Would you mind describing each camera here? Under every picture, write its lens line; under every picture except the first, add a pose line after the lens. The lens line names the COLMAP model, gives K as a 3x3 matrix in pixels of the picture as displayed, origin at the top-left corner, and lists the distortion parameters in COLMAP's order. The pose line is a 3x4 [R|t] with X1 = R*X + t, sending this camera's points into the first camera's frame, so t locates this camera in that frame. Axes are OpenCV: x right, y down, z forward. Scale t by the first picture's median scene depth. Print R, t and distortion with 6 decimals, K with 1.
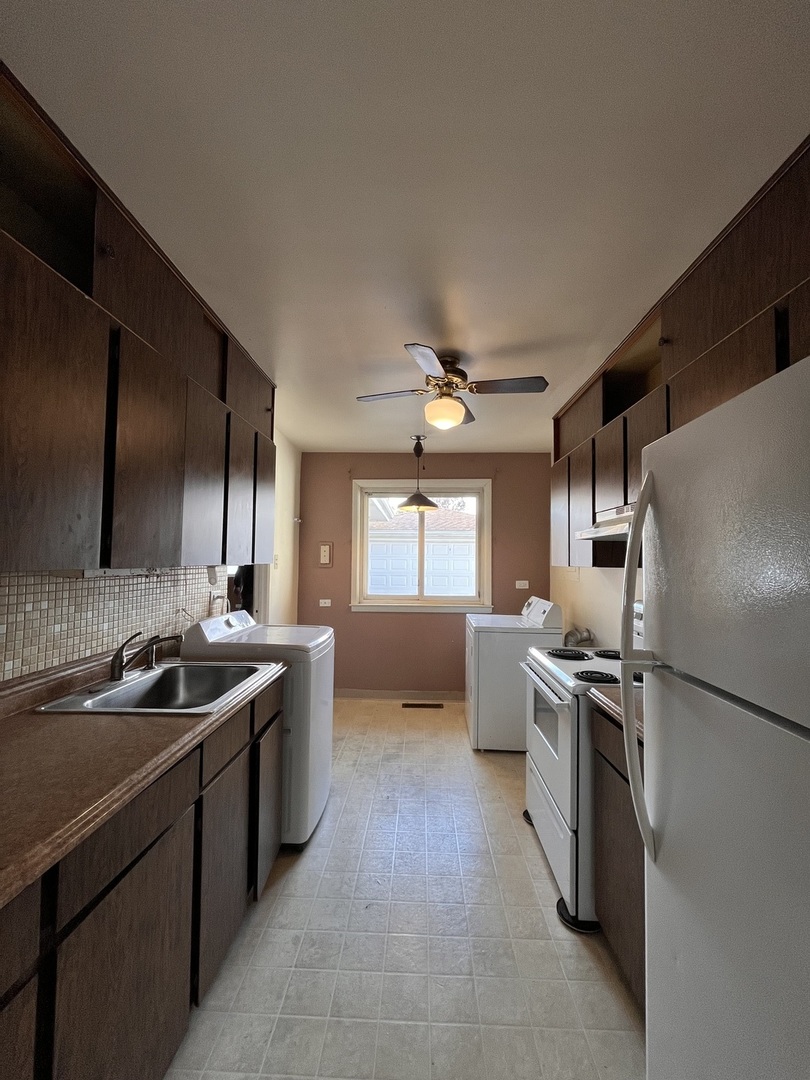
lens RADIAL K [[434.7, 0, 404.6], [0, 434.7, 540.7], [0, 0, 1]] dist [0.000028, 0.000032]
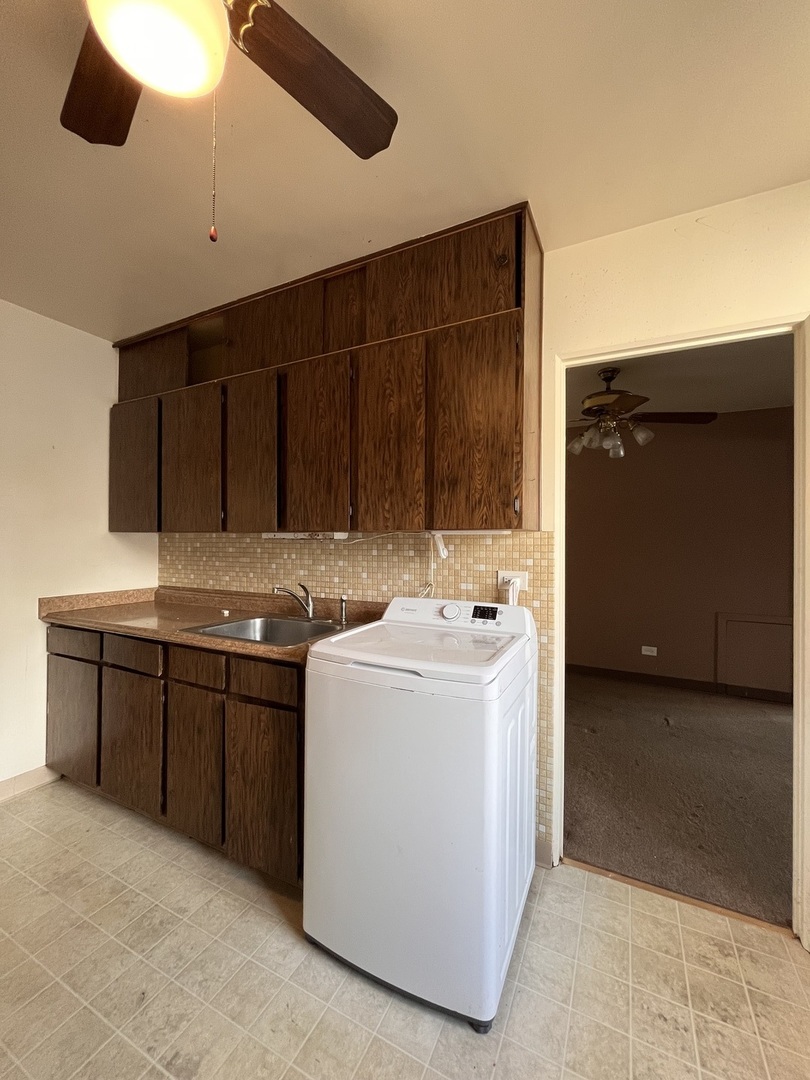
lens RADIAL K [[434.7, 0, 404.8], [0, 434.7, 543.2], [0, 0, 1]] dist [0.000028, 0.000032]
pose [[-0.419893, -0.016294, -0.907427, 0.440314], [0.022680, 0.999338, -0.028439, 0.143114], [0.907290, -0.032522, -0.419245, 1.907322]]
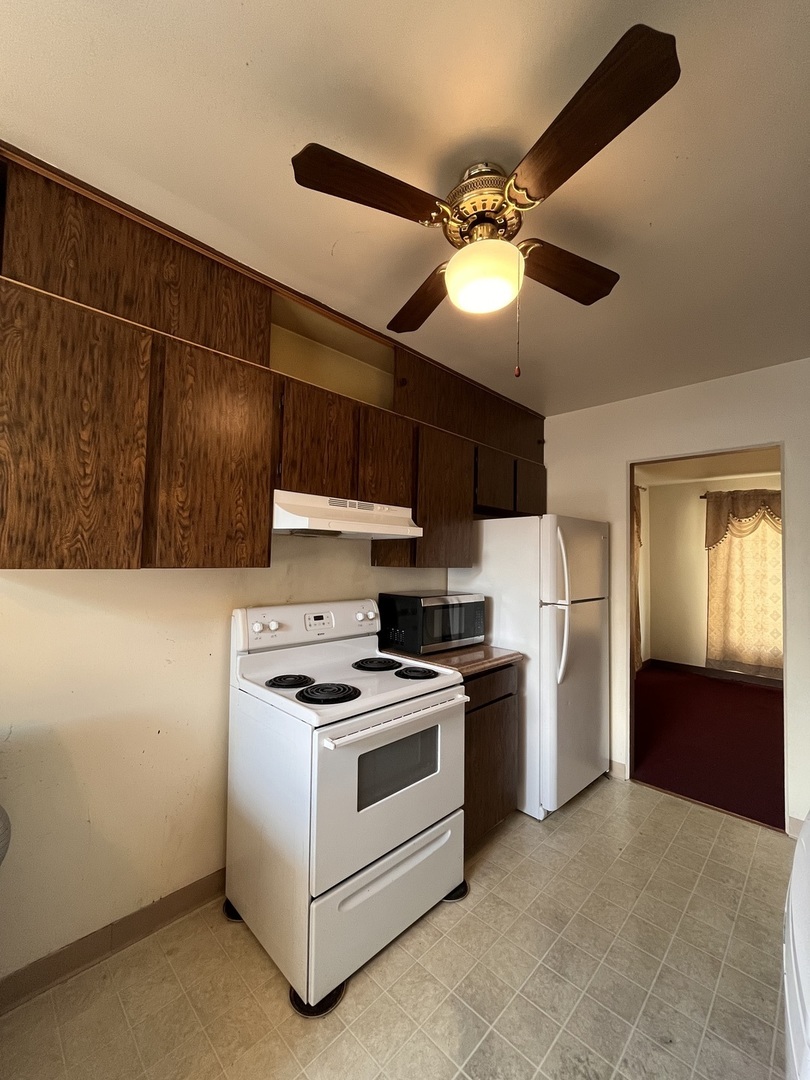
lens RADIAL K [[434.7, 0, 407.8], [0, 434.7, 539.1], [0, 0, 1]] dist [0.000028, 0.000032]
pose [[-0.740245, 0.004864, 0.672319, -0.288285], [-0.051431, 0.996634, -0.063839, 0.077305], [-0.670367, -0.081835, -0.737504, 2.117977]]
